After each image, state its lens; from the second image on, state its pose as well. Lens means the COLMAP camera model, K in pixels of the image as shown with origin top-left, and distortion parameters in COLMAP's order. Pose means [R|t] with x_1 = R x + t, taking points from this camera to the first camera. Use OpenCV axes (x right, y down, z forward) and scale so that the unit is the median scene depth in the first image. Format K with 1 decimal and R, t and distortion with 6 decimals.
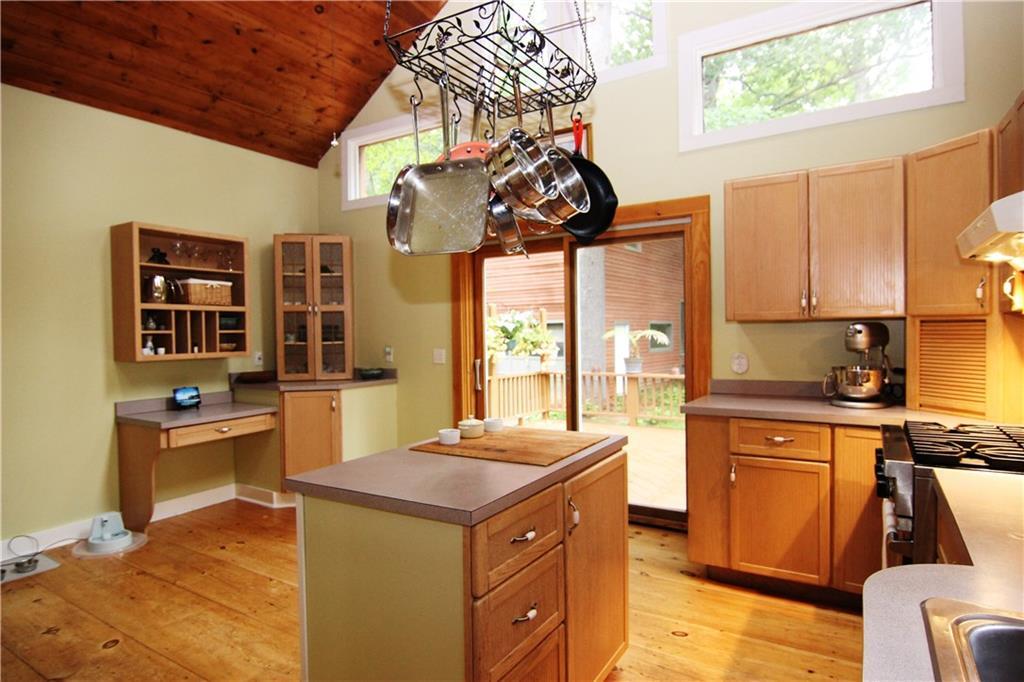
lens RADIAL K [[583.8, 0, 512.3], [0, 583.8, 338.3], [0, 0, 1]] dist [-0.001110, -0.000169]
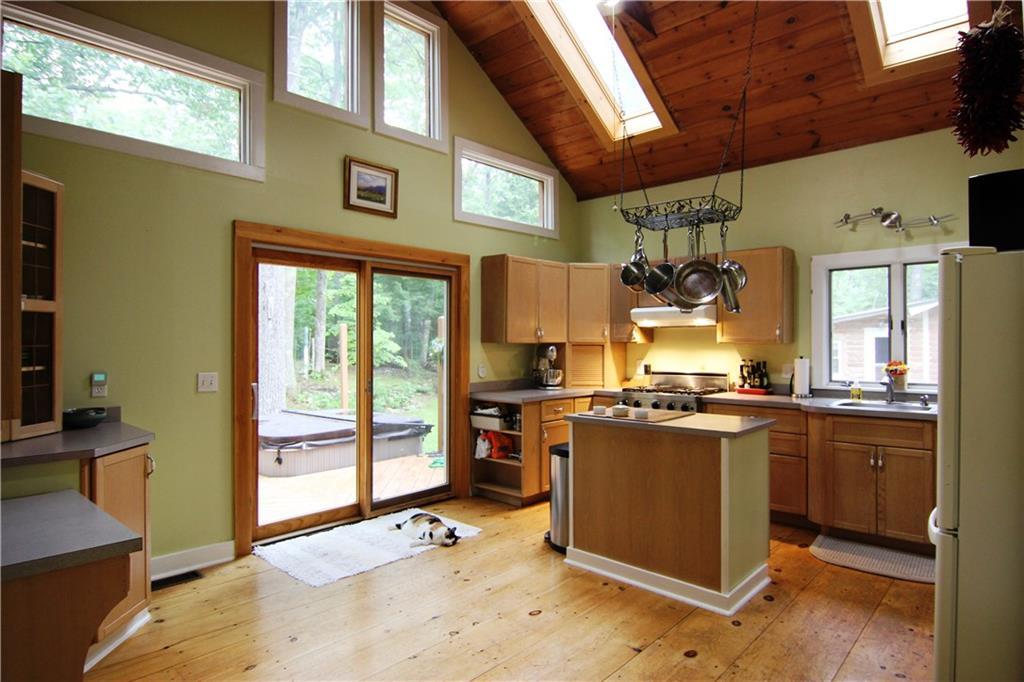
lens RADIAL K [[583.8, 0, 512.6], [0, 583.8, 345.0], [0, 0, 1]] dist [-0.001110, -0.000169]
pose [[0.191381, 0.013461, 0.981424, -1.060345], [0.016109, 0.999728, -0.016853, 0.002204], [-0.981384, 0.019035, 0.191112, 0.626057]]
